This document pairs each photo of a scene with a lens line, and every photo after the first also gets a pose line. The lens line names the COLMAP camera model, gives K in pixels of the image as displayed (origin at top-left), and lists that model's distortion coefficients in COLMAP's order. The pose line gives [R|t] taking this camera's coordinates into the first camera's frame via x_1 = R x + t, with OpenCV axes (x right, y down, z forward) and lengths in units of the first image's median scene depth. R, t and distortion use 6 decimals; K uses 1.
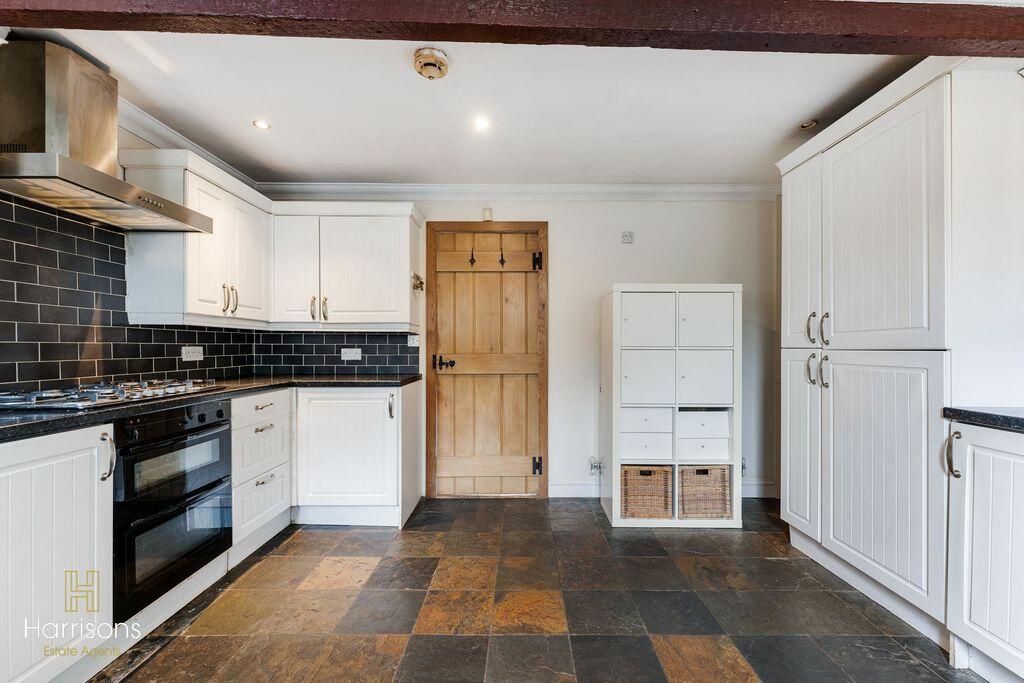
lens RADIAL K [[417.2, 0, 518.6], [0, 417.2, 347.5], [0, 0, 1]] dist [0.004093, 0.000280]
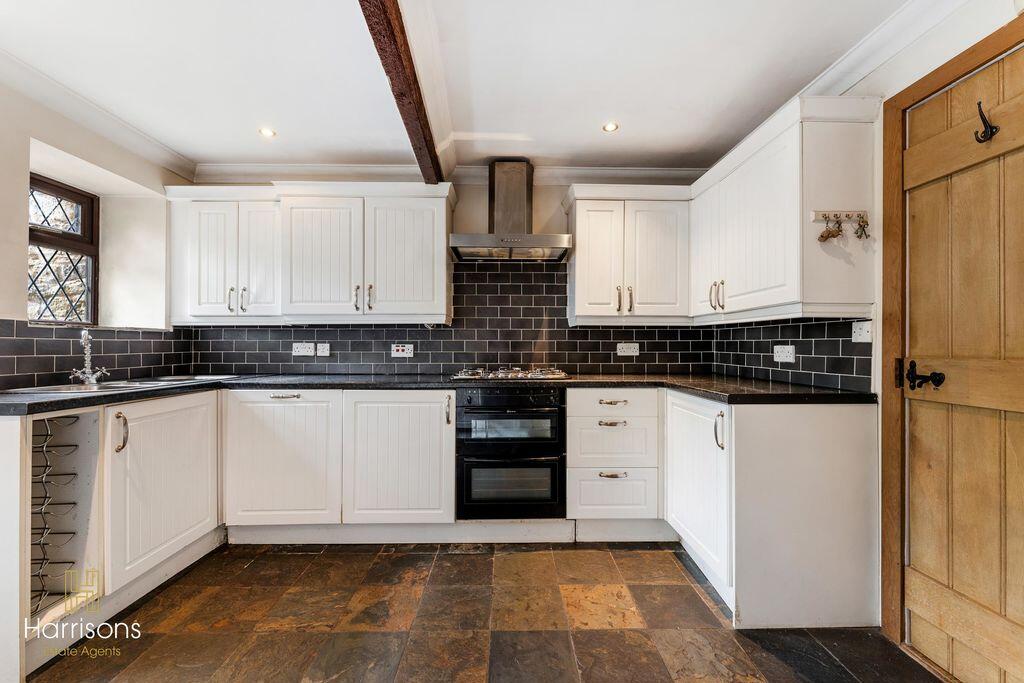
lens RADIAL K [[417.2, 0, 515.1], [0, 417.2, 340.7], [0, 0, 1]] dist [0.004093, 0.000280]
pose [[0.032828, -0.009005, -0.999420, 0.328866], [-0.001488, 0.999958, -0.009059, 0.001651], [0.999460, 0.001785, 0.032813, 0.602579]]
